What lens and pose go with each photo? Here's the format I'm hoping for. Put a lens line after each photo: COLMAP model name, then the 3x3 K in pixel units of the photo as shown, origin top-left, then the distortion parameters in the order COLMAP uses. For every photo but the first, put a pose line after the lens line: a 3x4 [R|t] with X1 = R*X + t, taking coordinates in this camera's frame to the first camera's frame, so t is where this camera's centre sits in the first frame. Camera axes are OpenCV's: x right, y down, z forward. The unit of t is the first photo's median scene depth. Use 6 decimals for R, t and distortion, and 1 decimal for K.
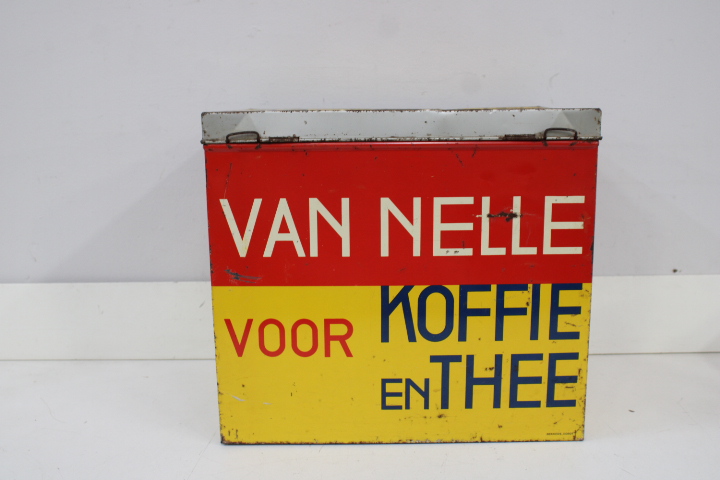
lens RADIAL K [[815.1, 0, 358.8], [0, 815.1, 241.6], [0, 0, 1]] dist [-0.174883, 0.000000]
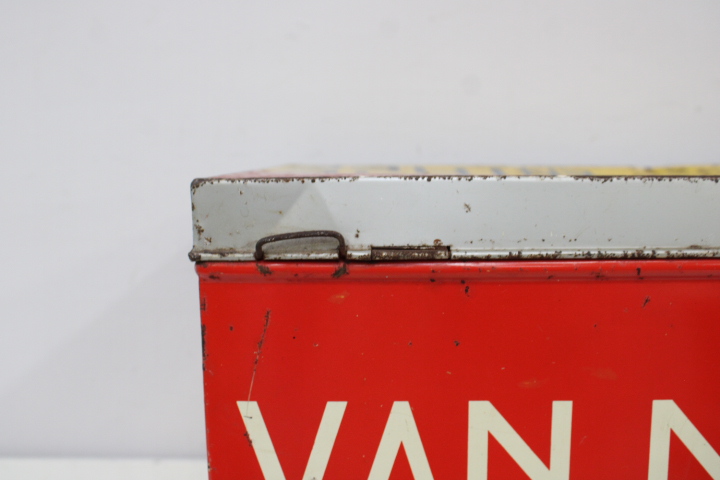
lens RADIAL K [[722.4, 0, 333.0], [0, 722.4, 248.8], [0, 0, 1]] dist [-0.112664, 0.000000]
pose [[0.999658, 0.001754, -0.026091, -0.119035], [-0.003471, 0.997820, -0.065908, -0.105093], [0.025919, 0.065976, 0.997485, 0.664055]]
